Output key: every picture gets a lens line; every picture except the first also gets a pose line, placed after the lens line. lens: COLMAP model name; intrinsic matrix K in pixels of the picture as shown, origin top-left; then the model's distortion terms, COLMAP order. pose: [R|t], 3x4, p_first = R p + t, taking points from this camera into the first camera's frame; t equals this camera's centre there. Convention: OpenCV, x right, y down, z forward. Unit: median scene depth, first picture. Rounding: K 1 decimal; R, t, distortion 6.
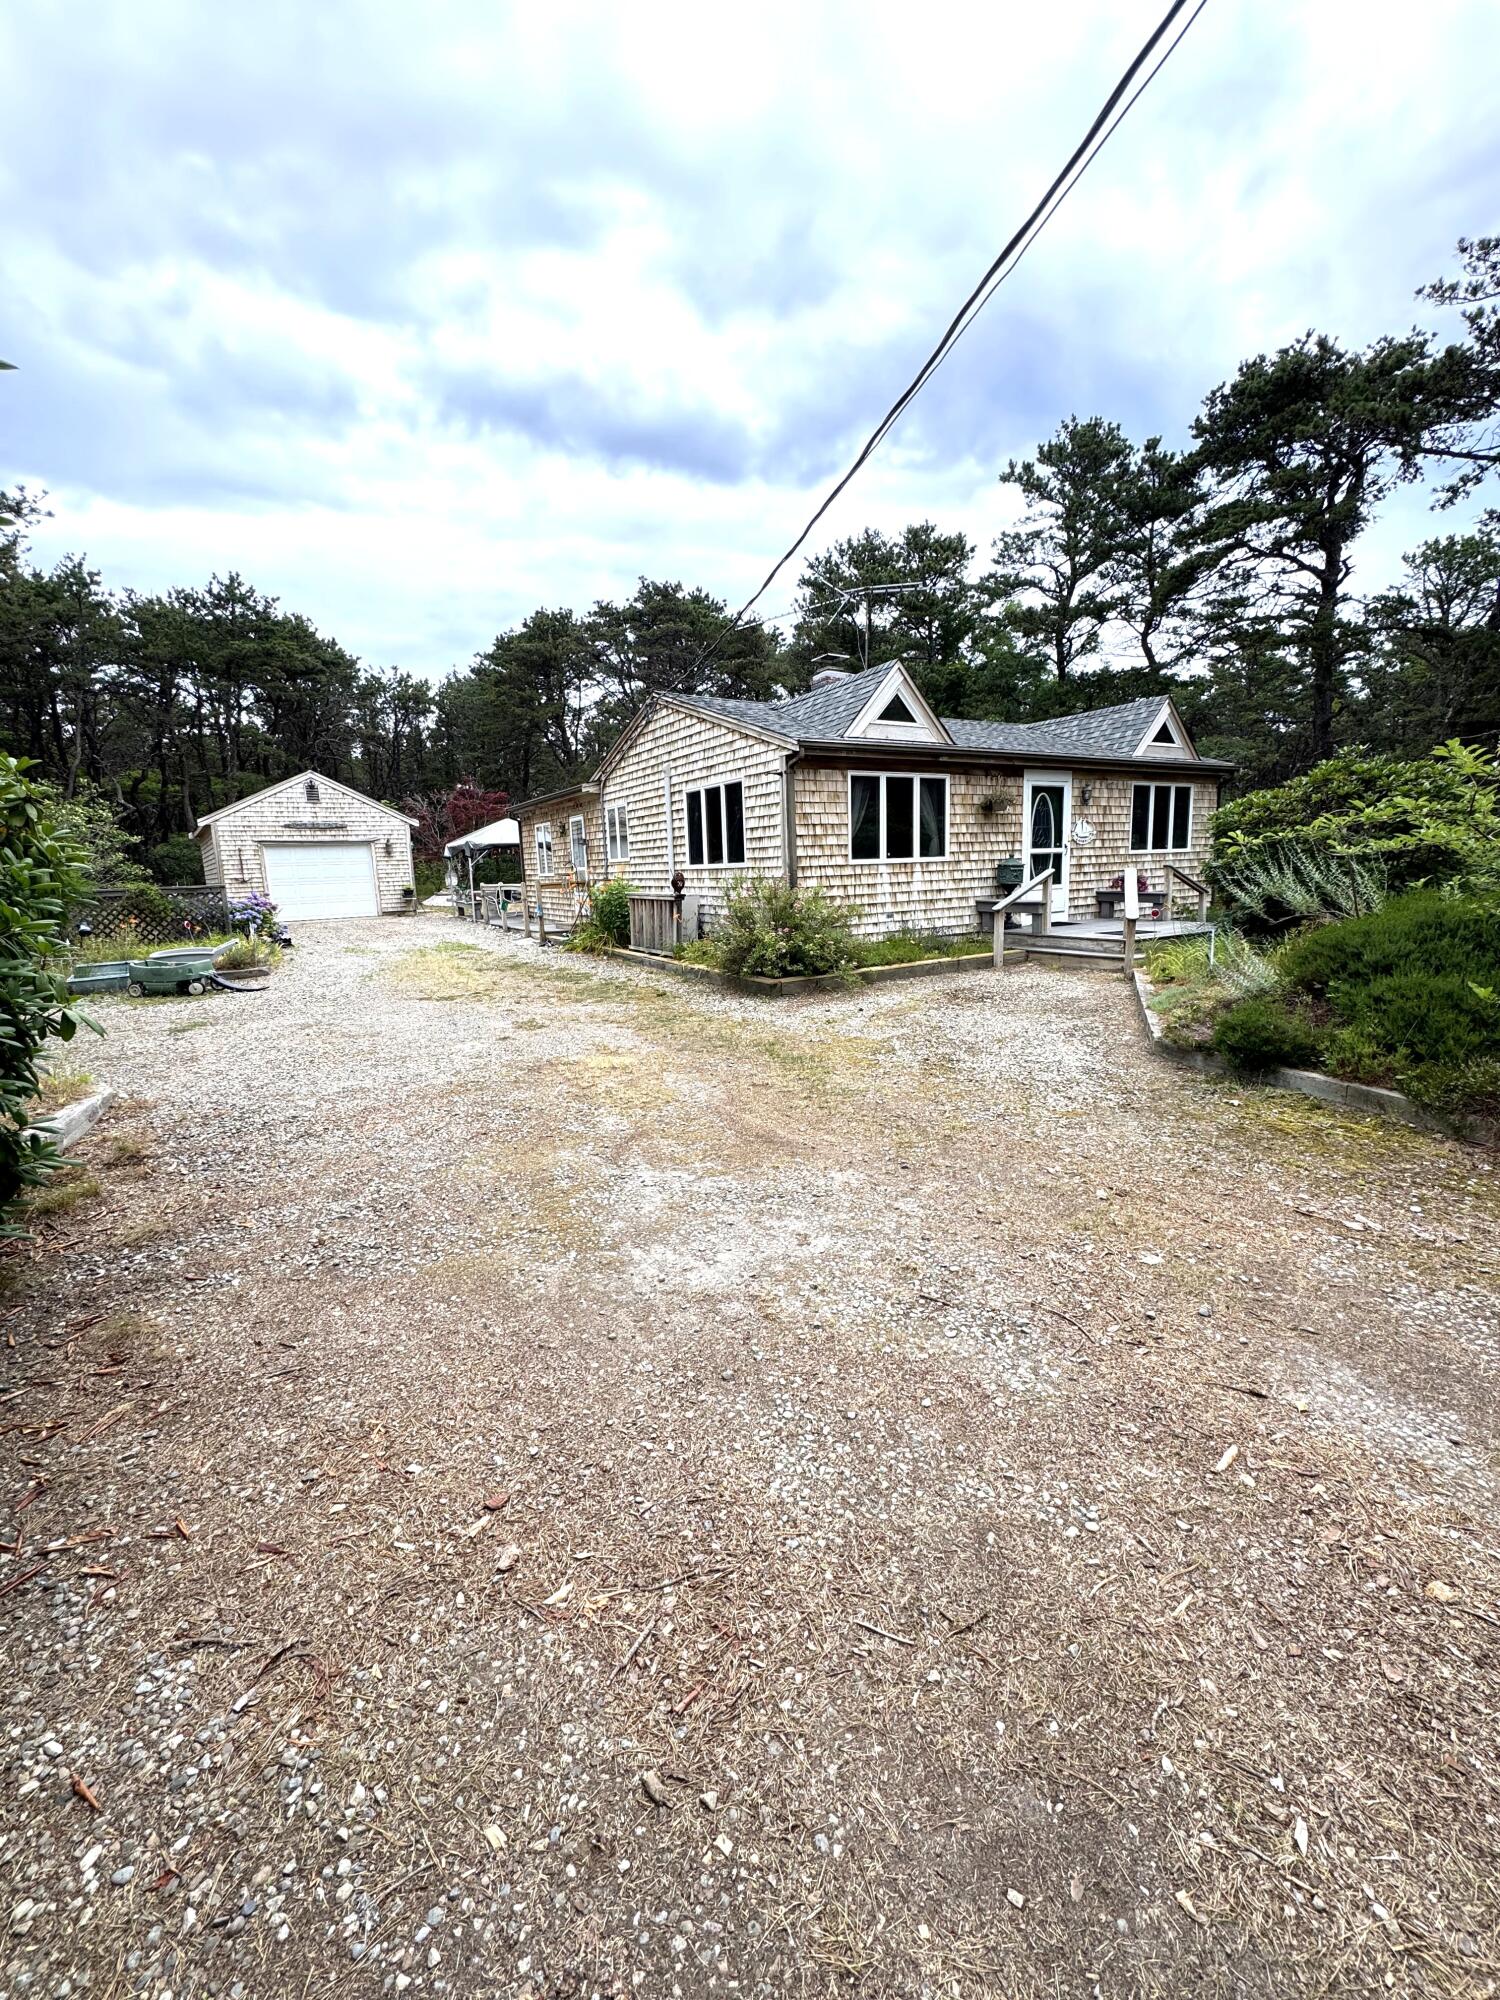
lens RADIAL K [[788.1, 0, 750.0], [0, 788.1, 1000.0], [0, 0, 1]] dist [-0.000453, -0.000081]
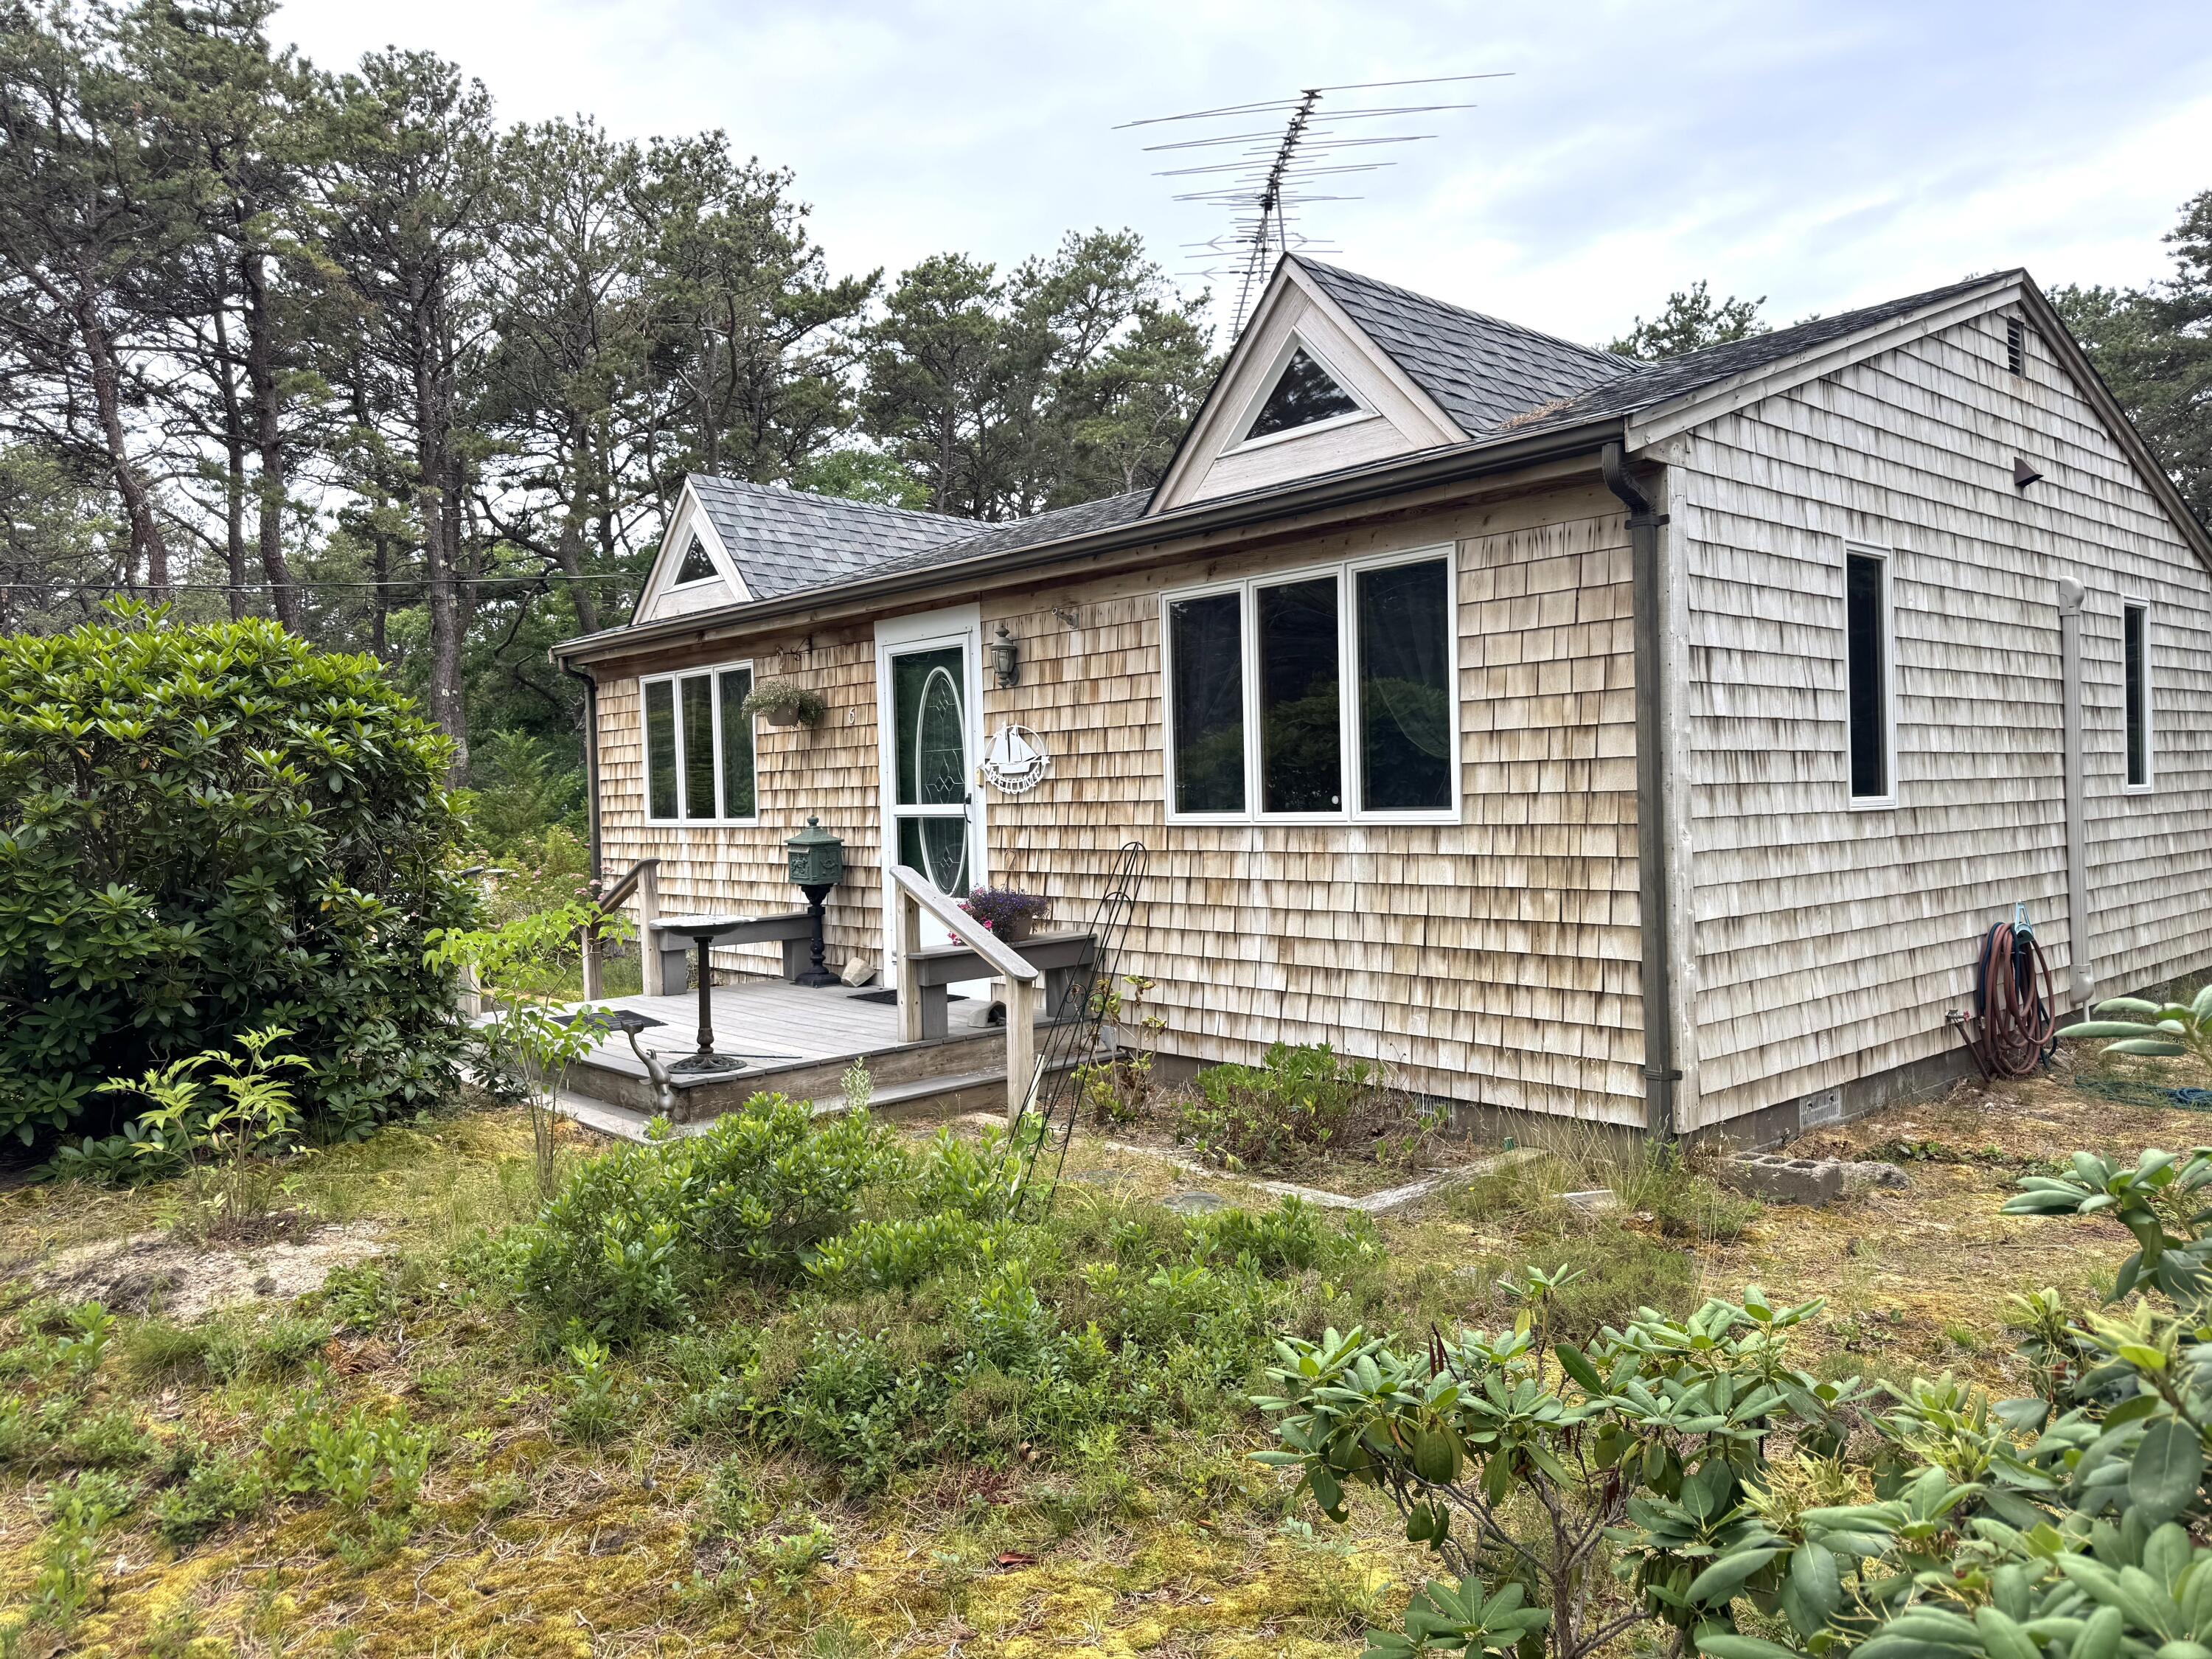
lens RADIAL K [[1544.6, 0, 1106.0], [0, 1544.6, 829.5], [0, 0, 1]] dist [0.083324, -0.125621]
pose [[0.200813, 0.050015, -0.978352, 1.134526], [-0.149699, 0.988533, 0.019809, -0.204795], [0.968124, 0.142481, 0.205997, 0.910941]]
